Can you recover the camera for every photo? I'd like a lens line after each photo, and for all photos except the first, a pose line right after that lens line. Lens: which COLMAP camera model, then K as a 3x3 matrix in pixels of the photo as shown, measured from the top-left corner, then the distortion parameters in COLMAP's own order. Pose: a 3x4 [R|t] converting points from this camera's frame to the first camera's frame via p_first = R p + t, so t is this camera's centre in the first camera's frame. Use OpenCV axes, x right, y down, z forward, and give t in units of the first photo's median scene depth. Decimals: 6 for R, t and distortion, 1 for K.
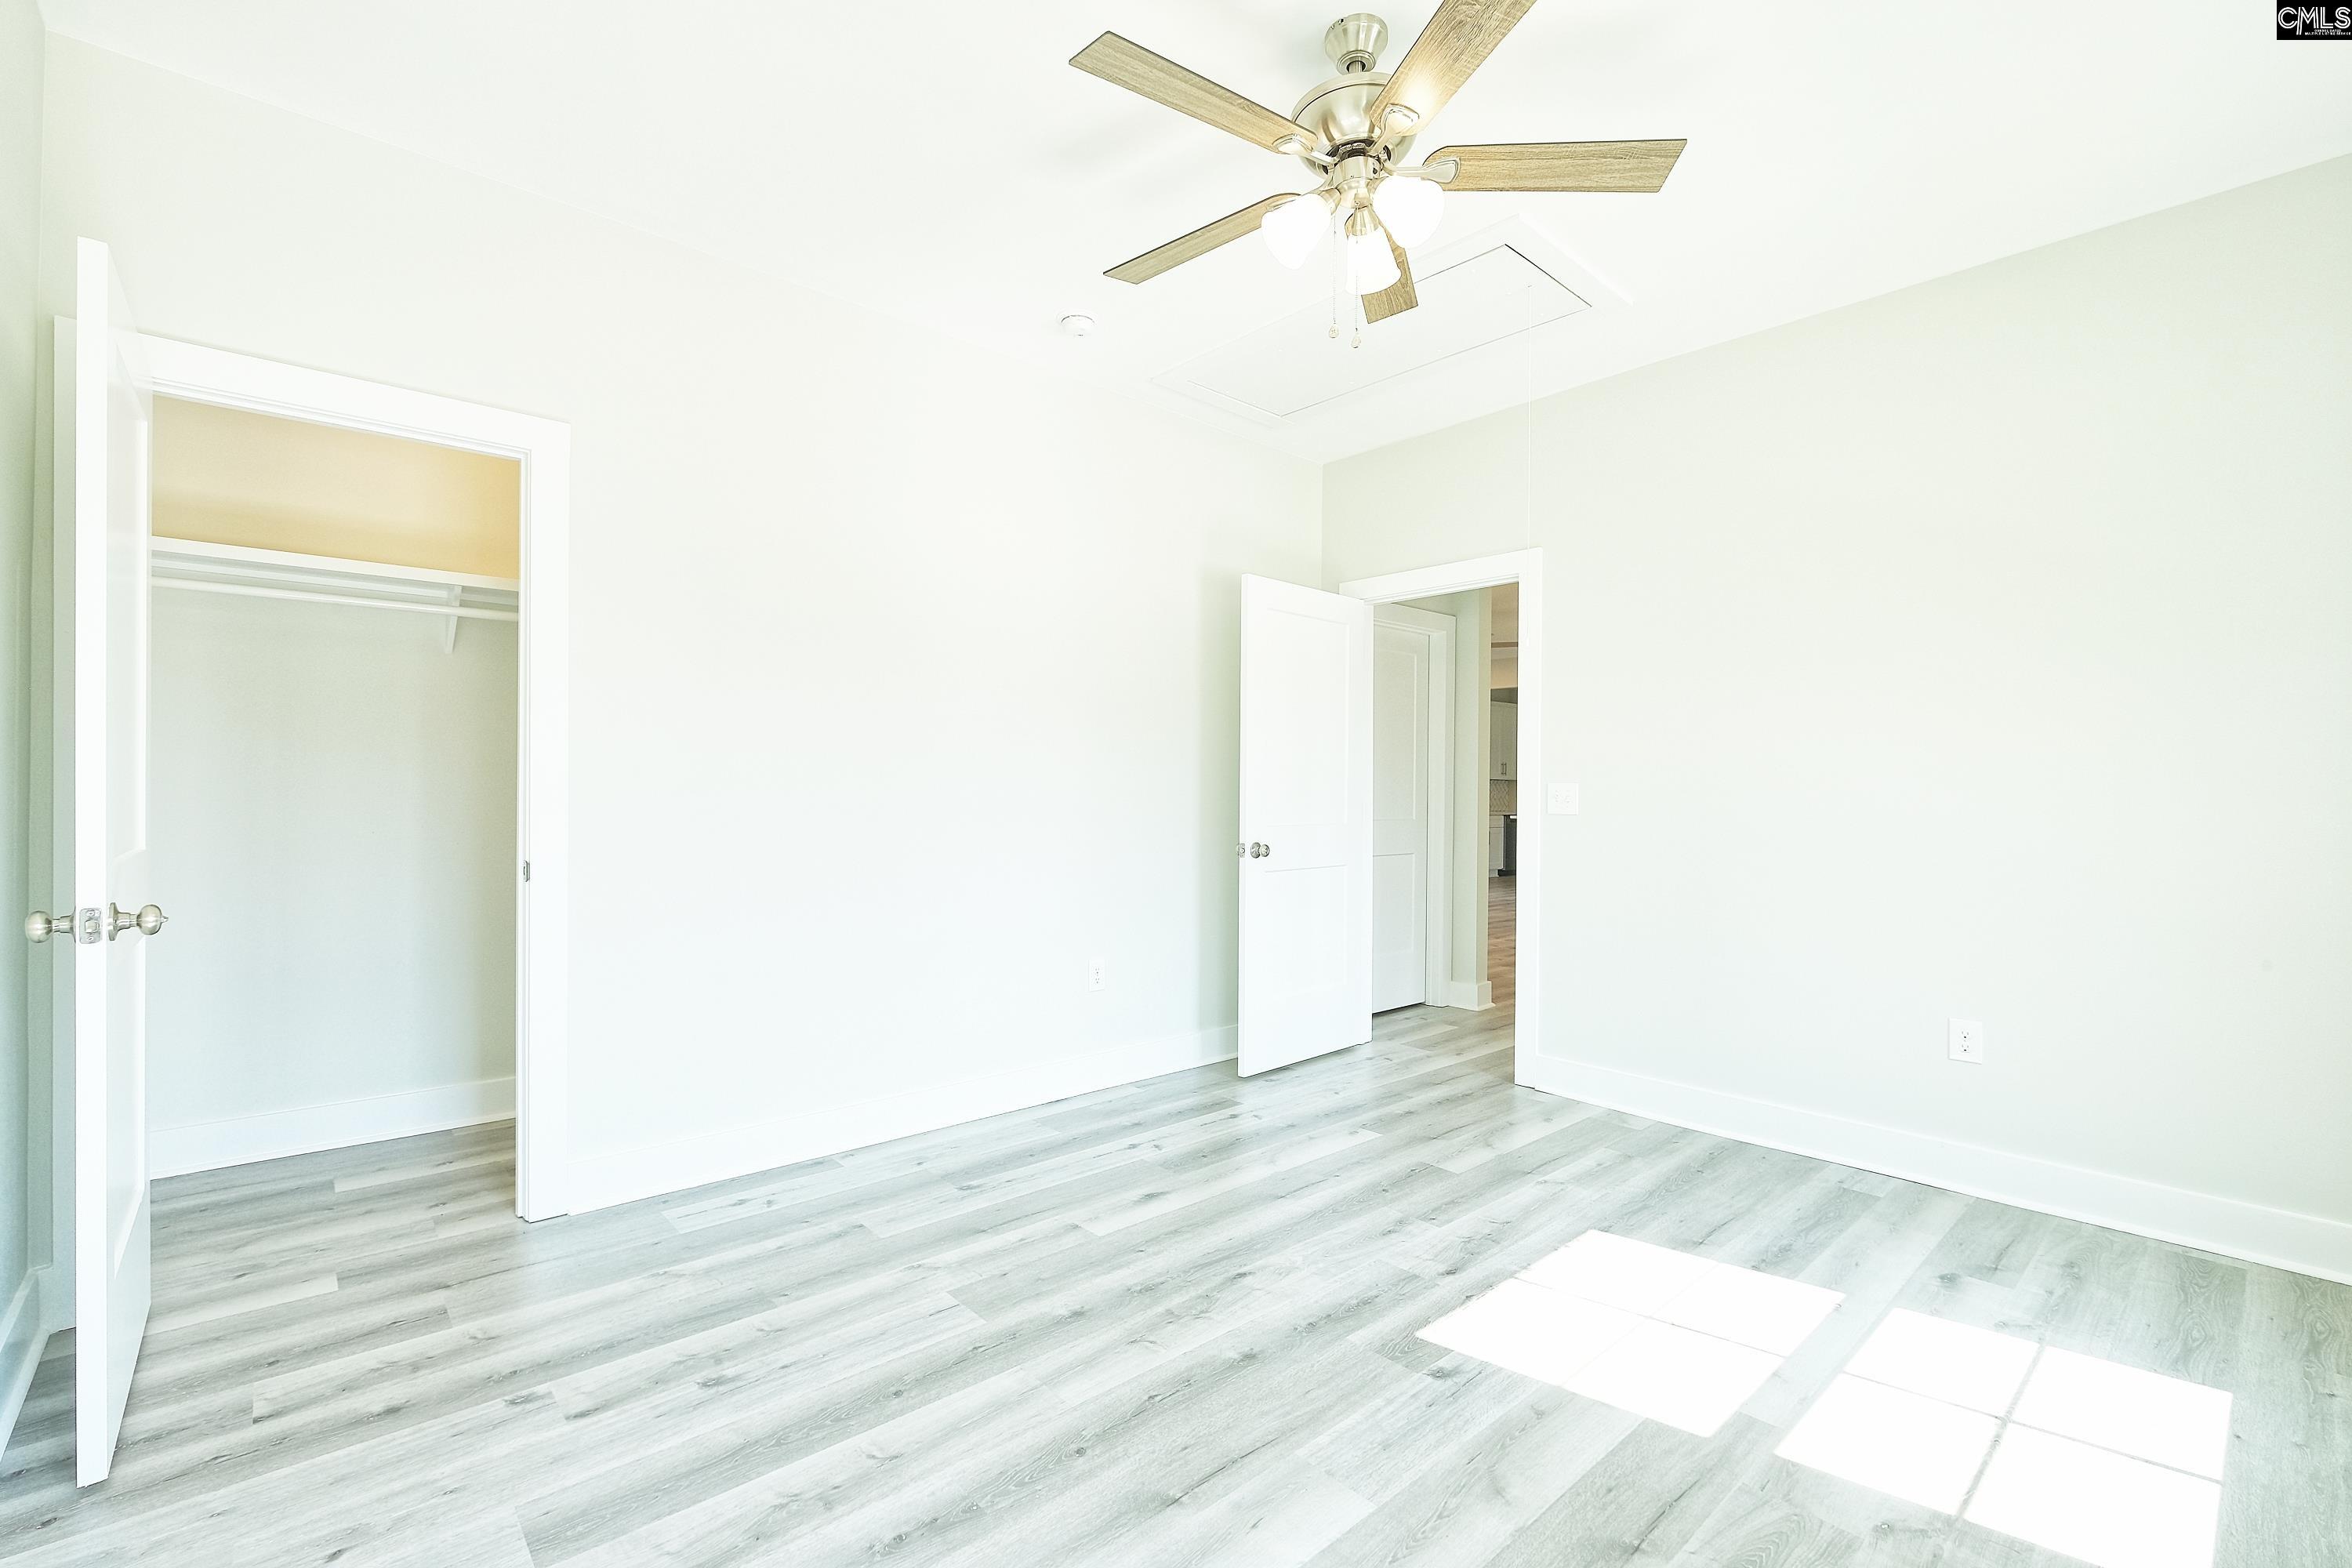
lens RADIAL K [[1015.2, 0, 1168.9], [0, 1015.2, 790.8], [0, 0, 1]] dist [-0.003971, -0.000039]
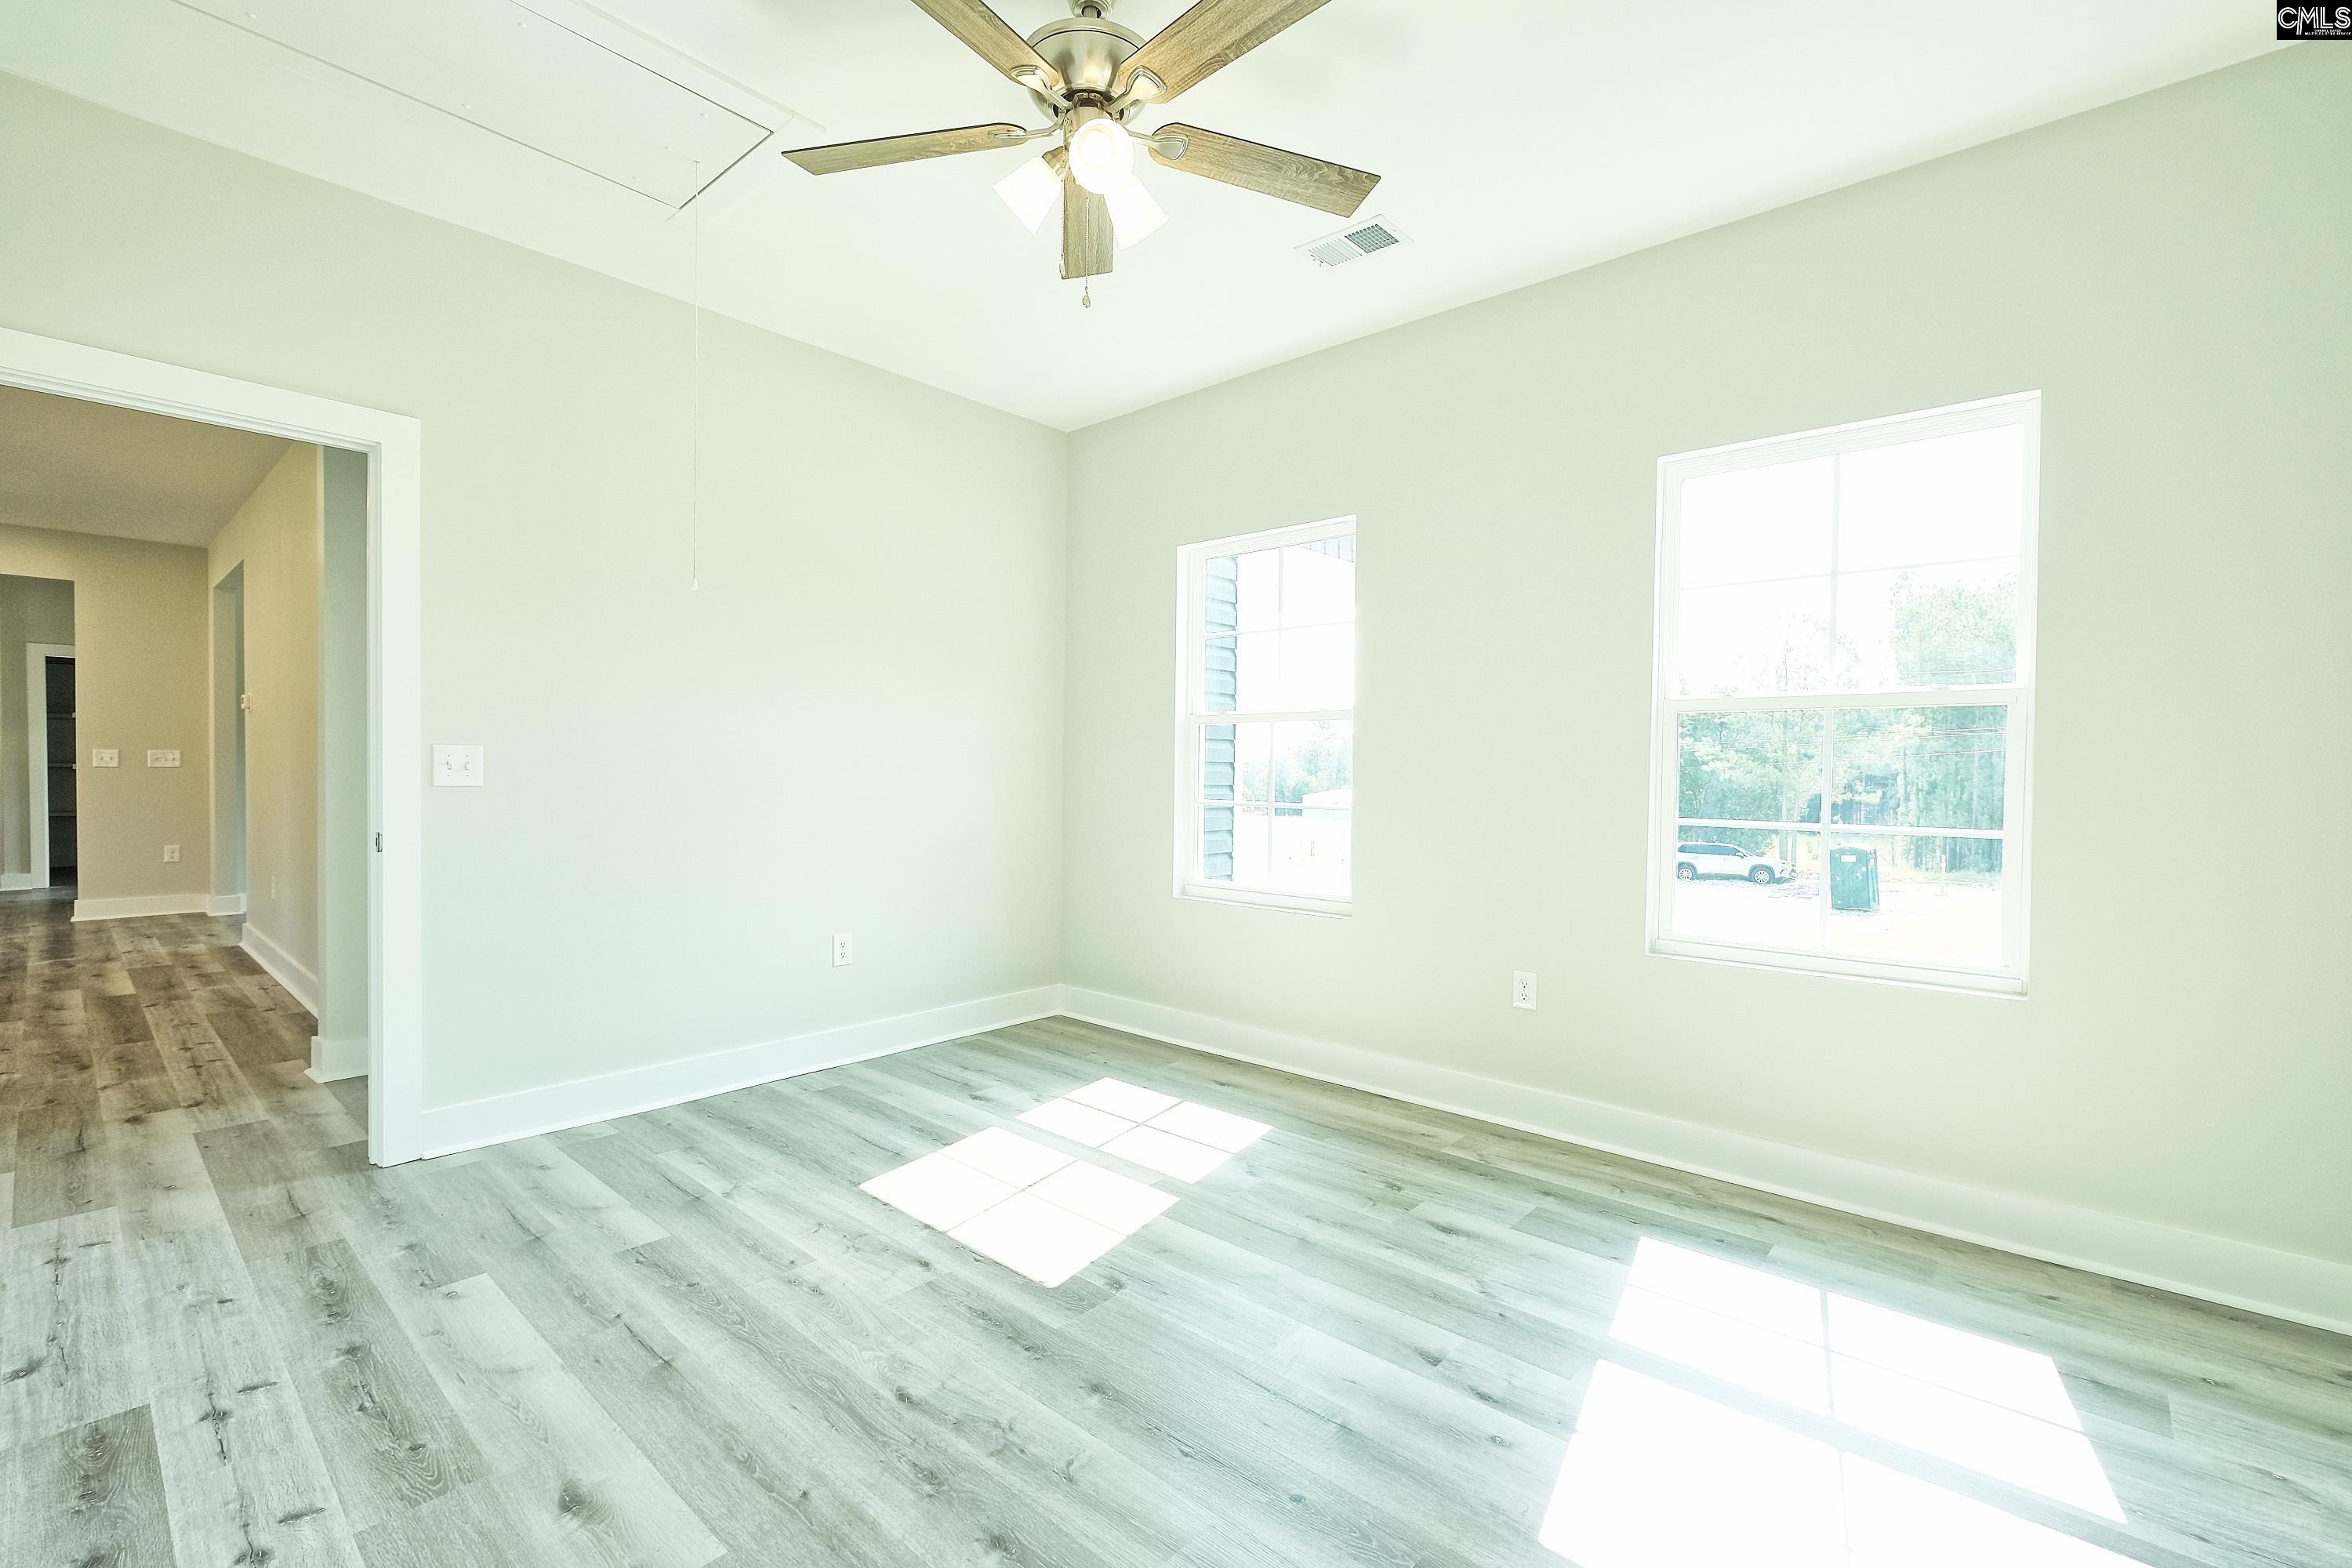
lens RADIAL K [[1027.7, 0, 1170.1], [0, 1027.7, 790.3], [0, 0, 1]] dist [-0.002239, -0.000485]
pose [[-0.117154, -0.029668, 0.992670, -0.603792], [-0.011165, 0.999530, 0.028556, -0.001245], [-0.993051, -0.007738, -0.117430, 0.769620]]
